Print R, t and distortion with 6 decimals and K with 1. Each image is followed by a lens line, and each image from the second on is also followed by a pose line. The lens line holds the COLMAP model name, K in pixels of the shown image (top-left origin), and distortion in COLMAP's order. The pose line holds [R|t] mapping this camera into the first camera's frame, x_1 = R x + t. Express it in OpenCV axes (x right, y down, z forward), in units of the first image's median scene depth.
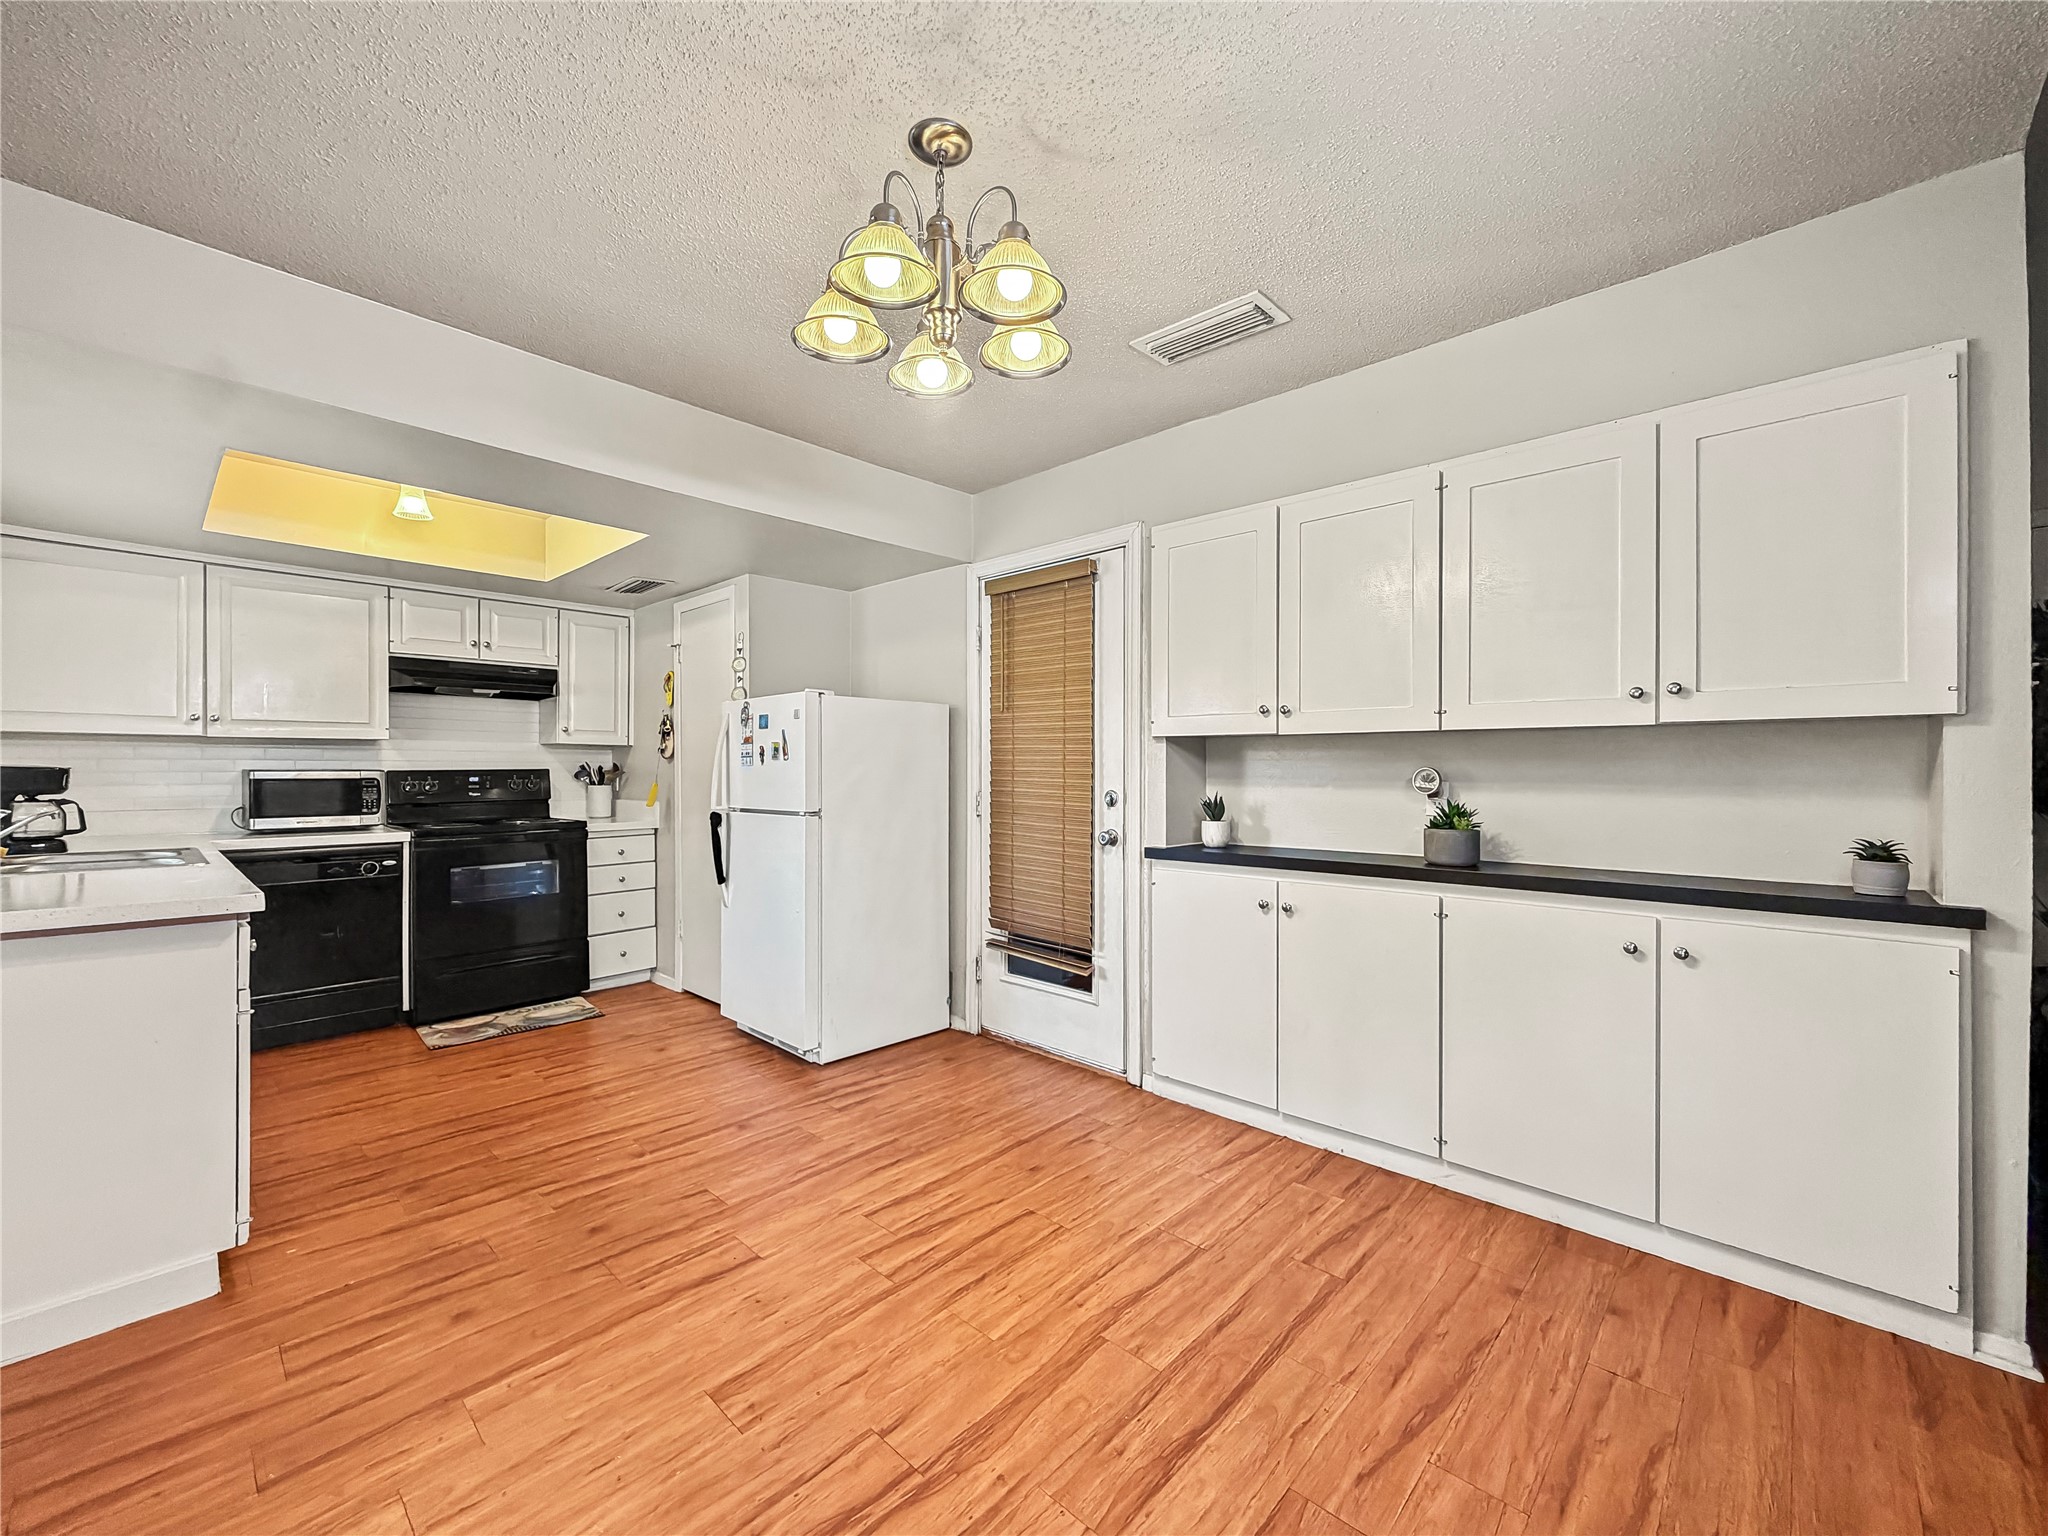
lens RADIAL K [[869.9, 0, 1024.0], [0, 869.9, 768.0], [0, 0, 1]] dist [-0.011133, -0.000148]
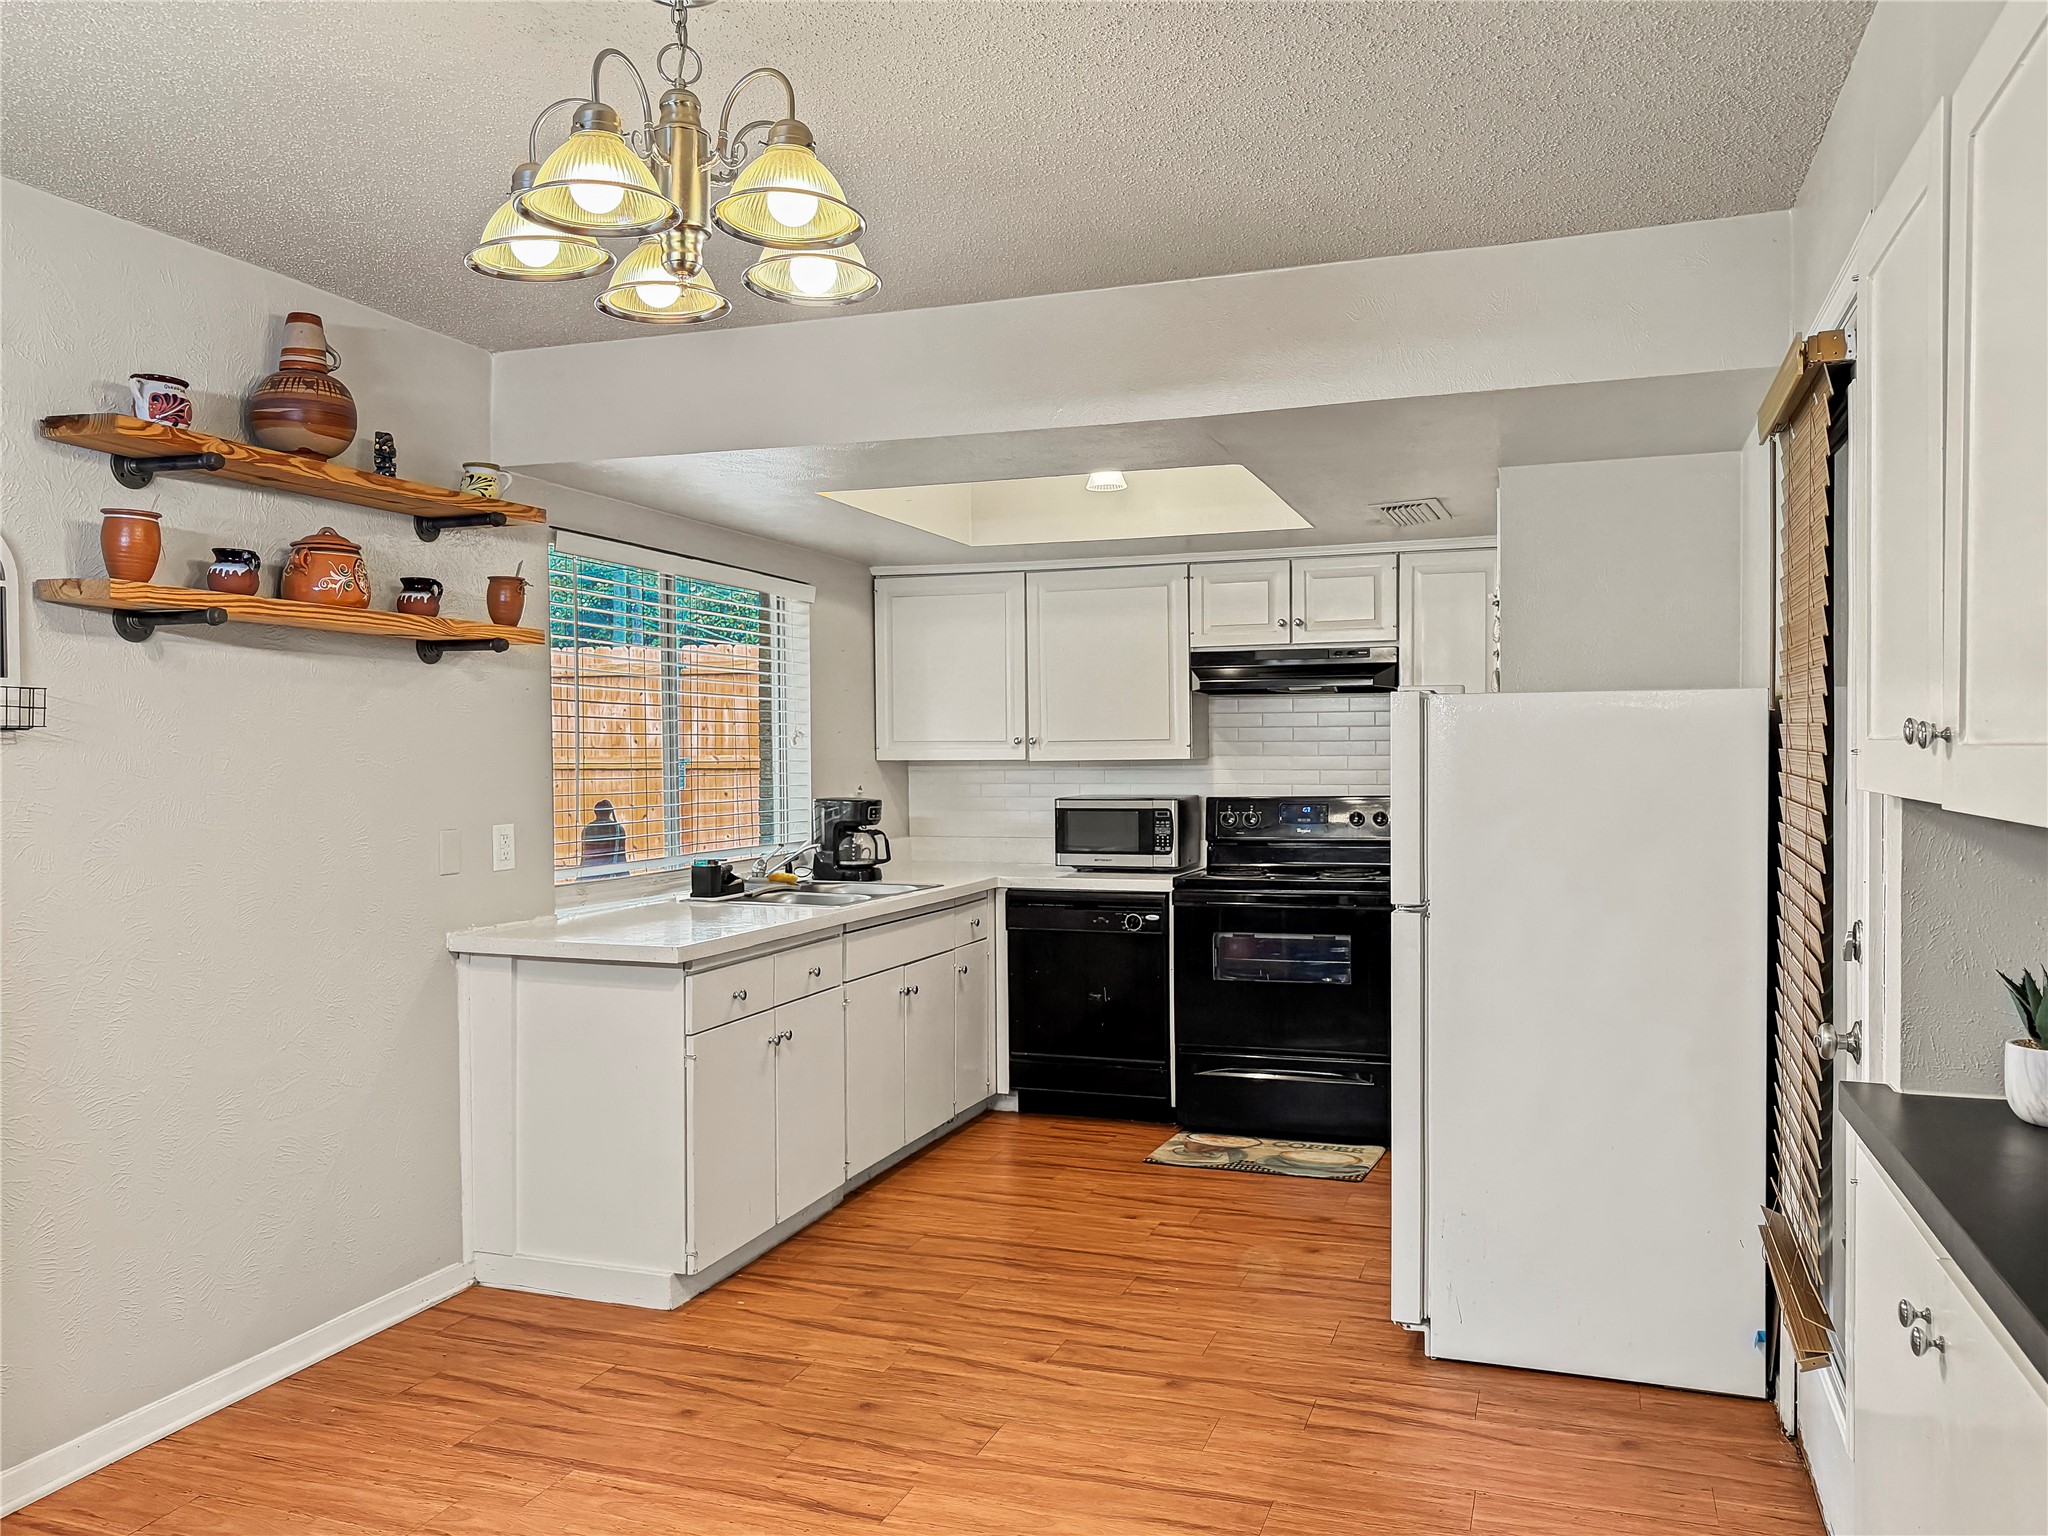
lens RADIAL K [[1491.0, 0, 954.5], [0, 1491.0, 778.7], [0, 0, 1]] dist [-0.040615, 0.002646]
pose [[0.371256, 0.011935, -0.928454, 0.551587], [0.012009, 0.999772, 0.017654, -0.052297], [0.928453, -0.017704, 0.371028, 0.386410]]
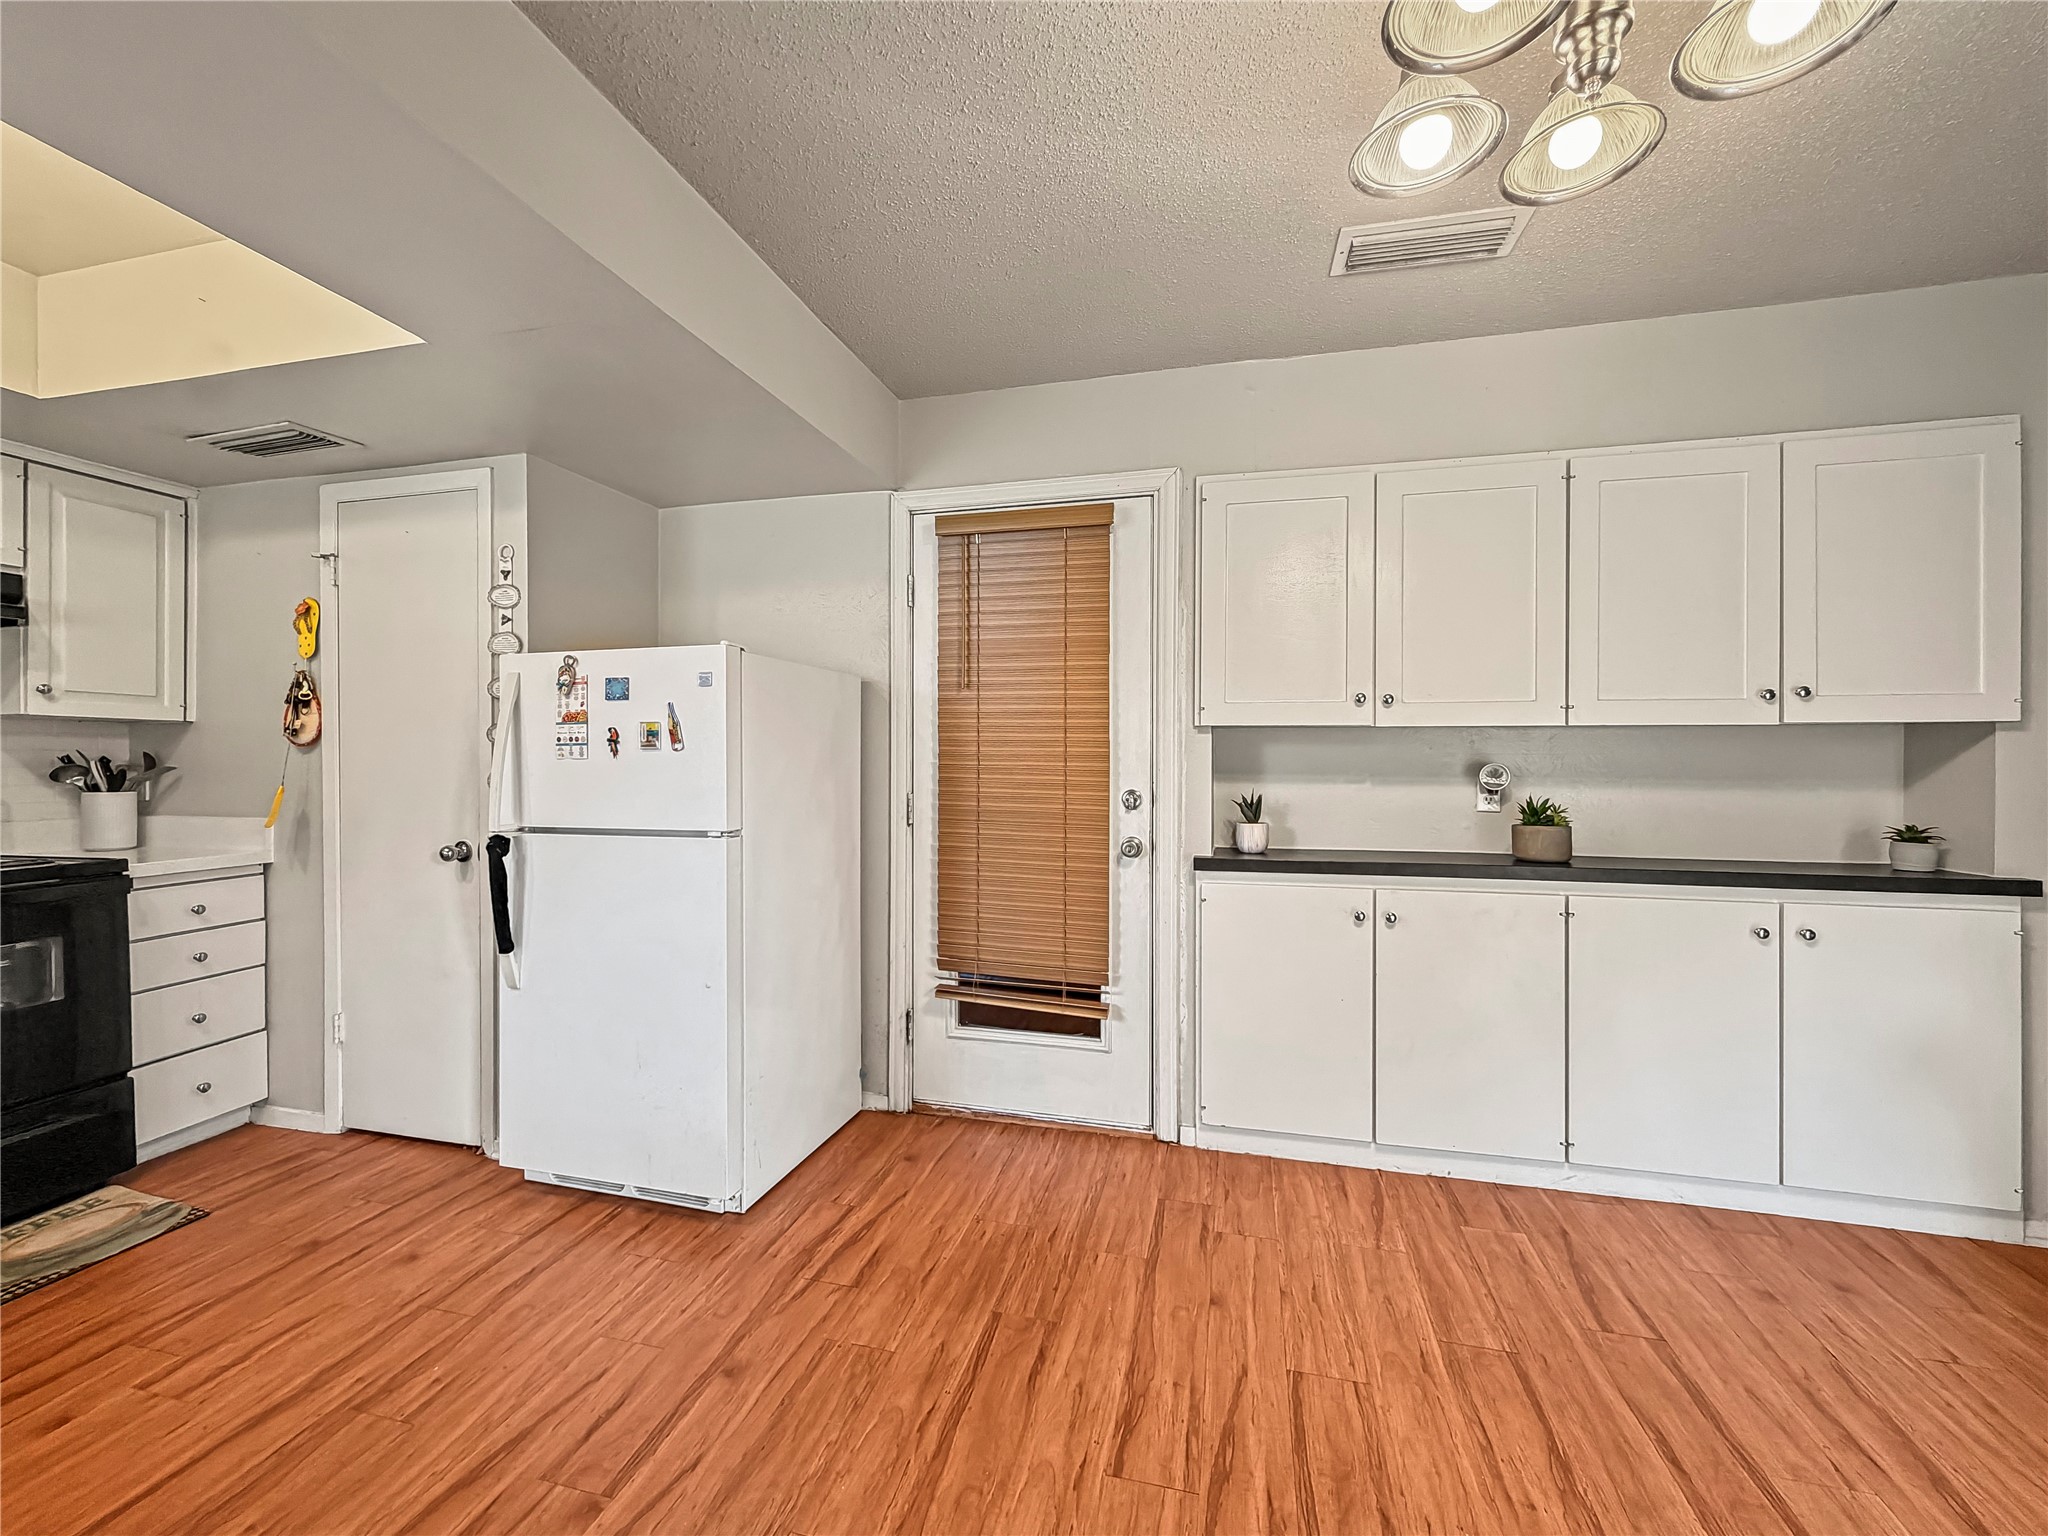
lens RADIAL K [[848.8, 0, 1048.3], [0, 848.8, 762.9], [0, 0, 1]] dist [-0.004216, 0.000168]
pose [[0.863811, -0.001741, 0.503813, -0.369826], [-0.001659, 0.999979, 0.006300, -0.004588], [-0.503813, -0.006278, 0.863790, 0.342937]]
